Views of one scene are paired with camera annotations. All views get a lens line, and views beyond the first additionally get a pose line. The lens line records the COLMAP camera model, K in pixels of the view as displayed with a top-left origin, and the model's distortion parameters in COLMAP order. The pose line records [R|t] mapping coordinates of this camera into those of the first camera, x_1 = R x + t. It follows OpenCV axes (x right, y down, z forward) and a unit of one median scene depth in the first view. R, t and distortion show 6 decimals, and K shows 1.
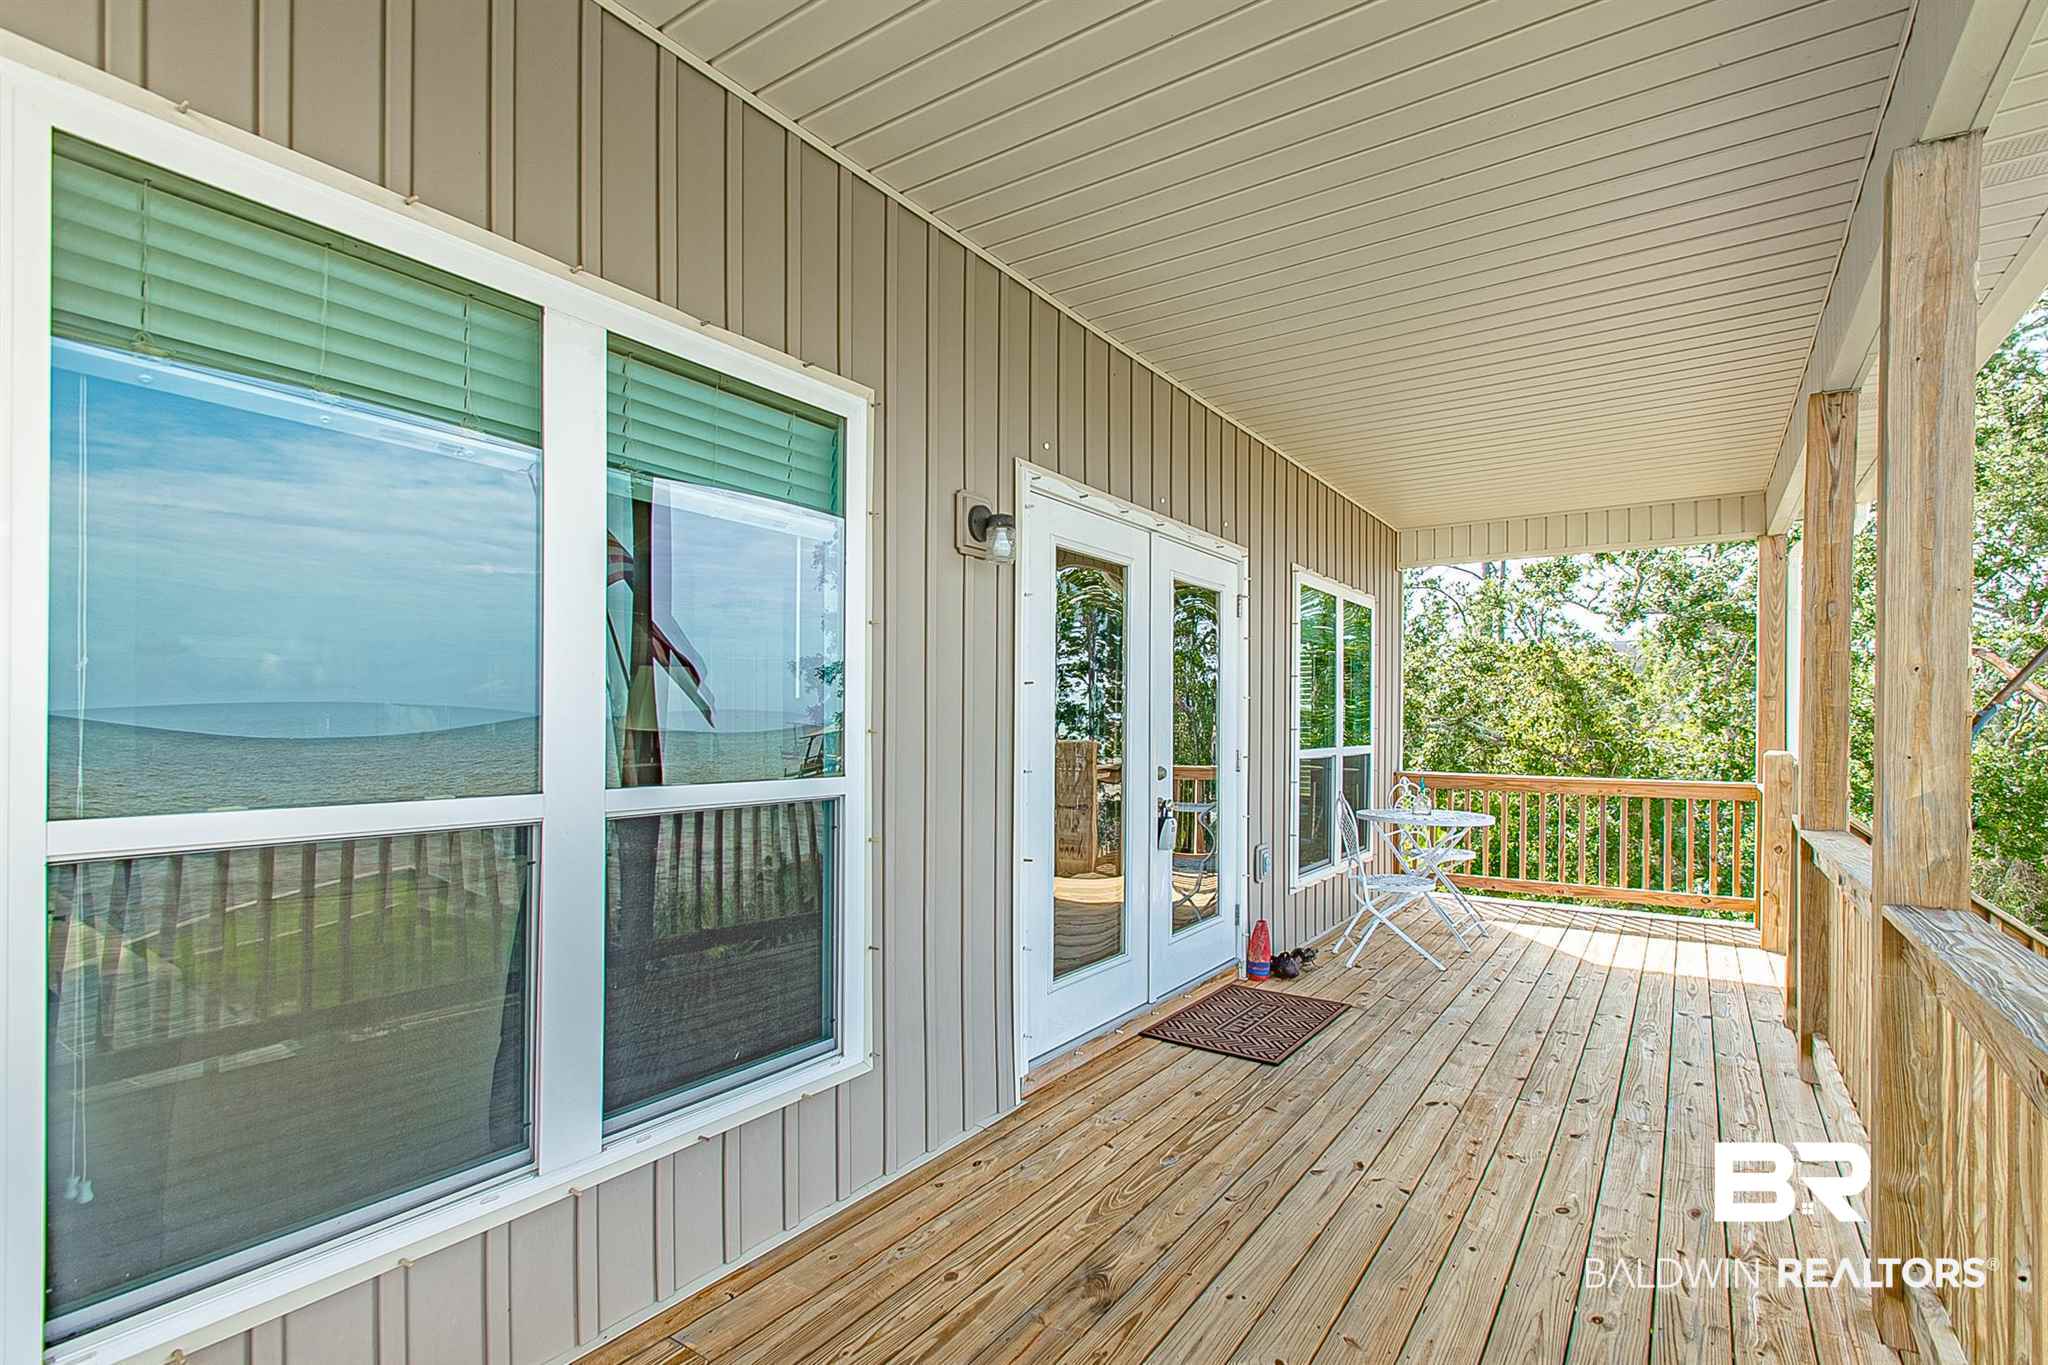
lens RADIAL K [[927.8, 0, 1021.2], [0, 927.8, 718.4], [0, 0, 1]] dist [0.001250, 0.000067]
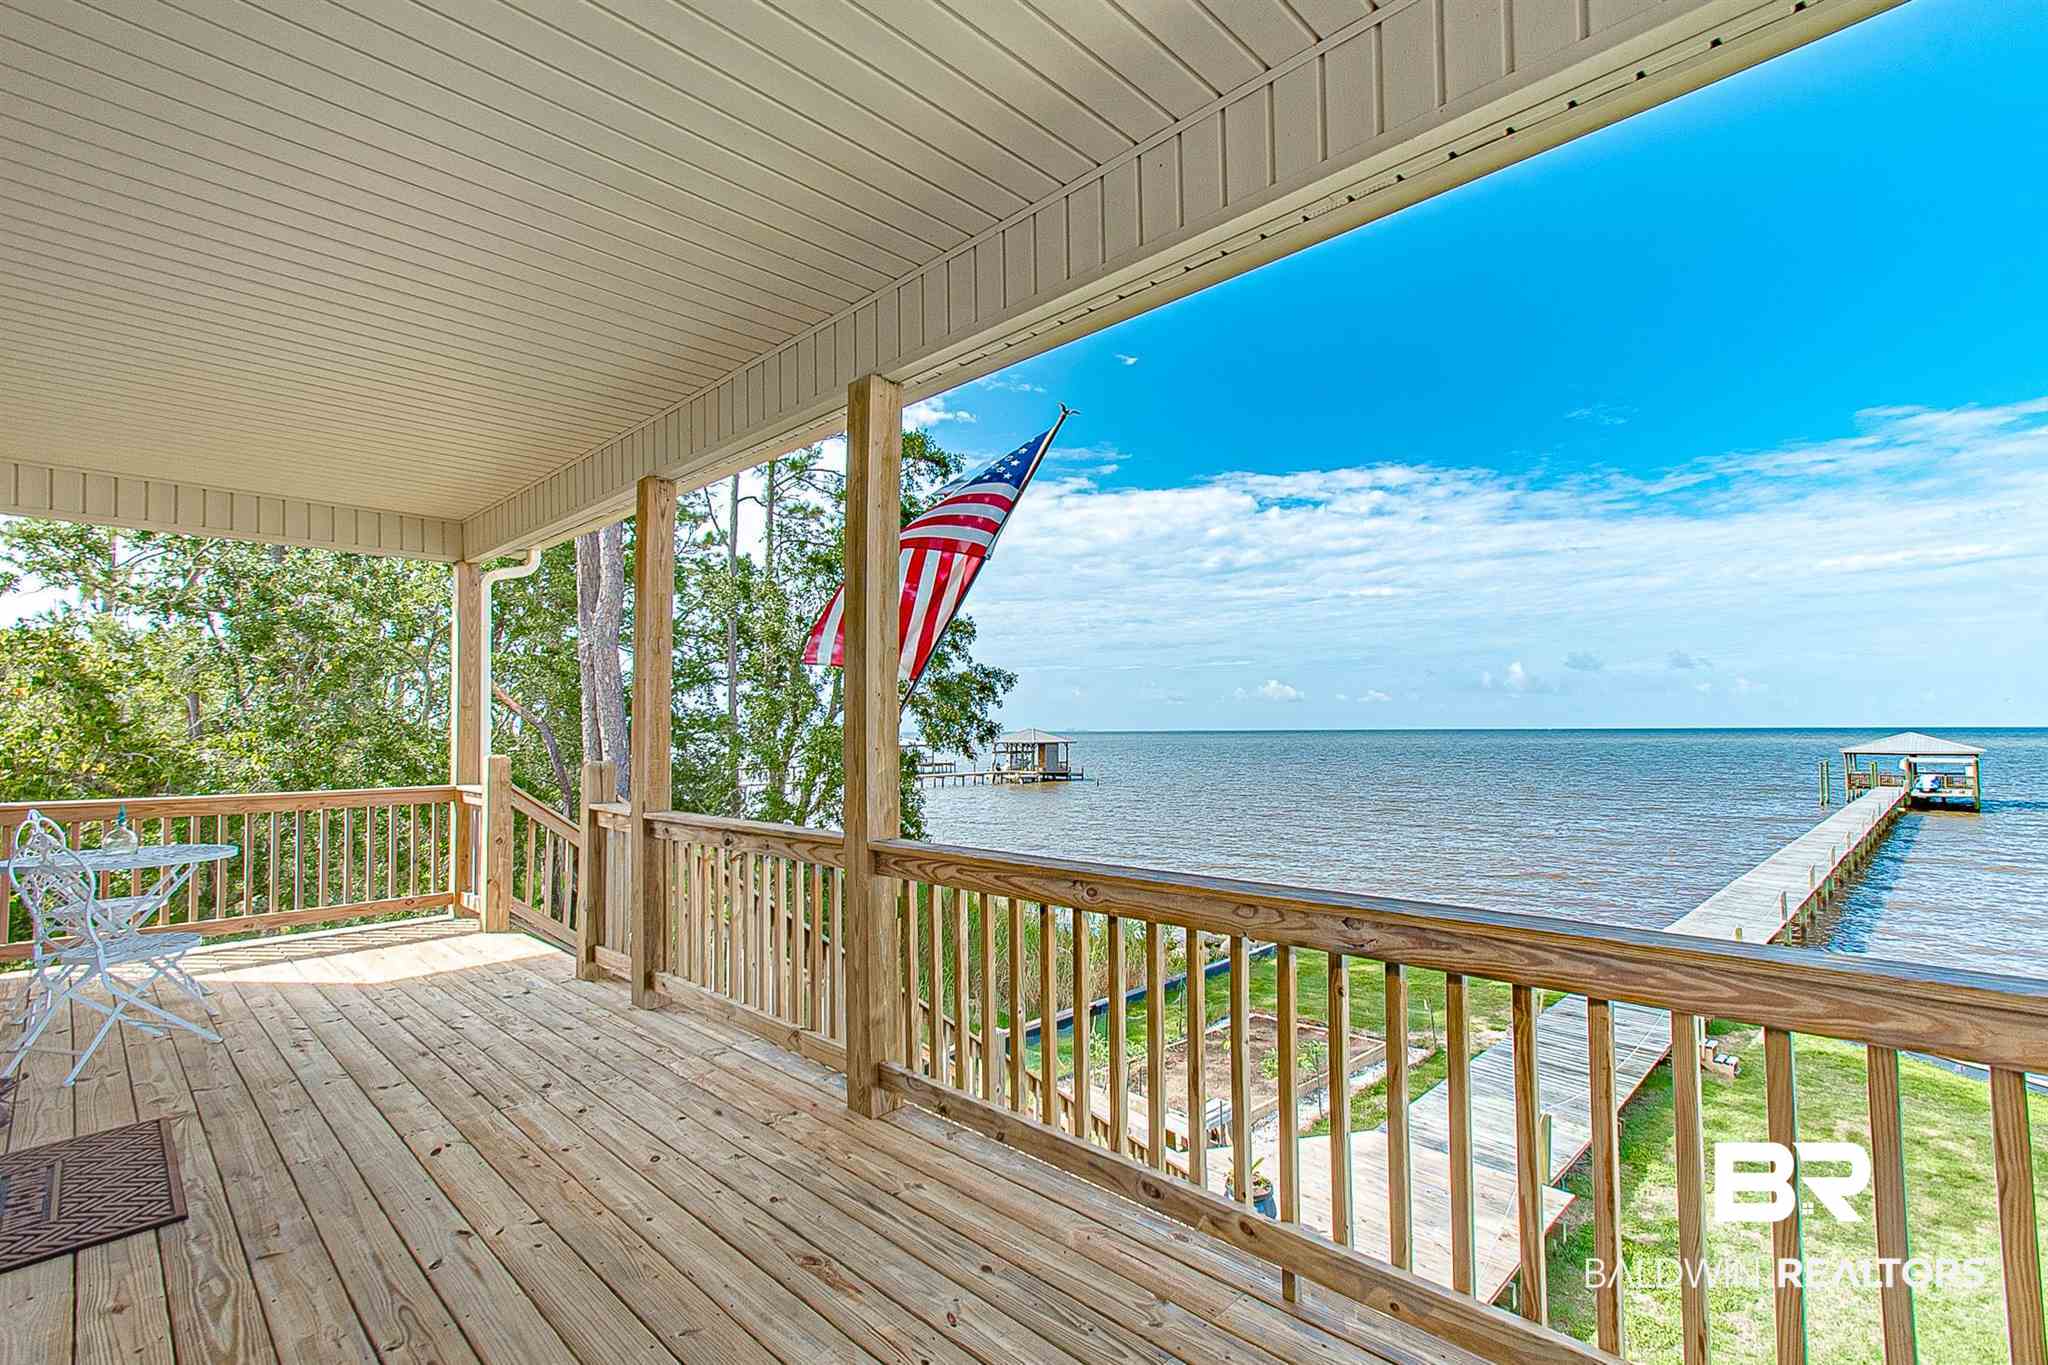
lens RADIAL K [[947.1, 0, 1024.0], [0, 947.1, 682.5], [0, 0, 1]] dist [0.008286, 0.000530]
pose [[0.166797, 0.044650, 0.984980, -0.296318], [0.001907, 0.998958, -0.045607, 0.001245], [-0.985989, 0.009485, 0.166538, 0.206994]]
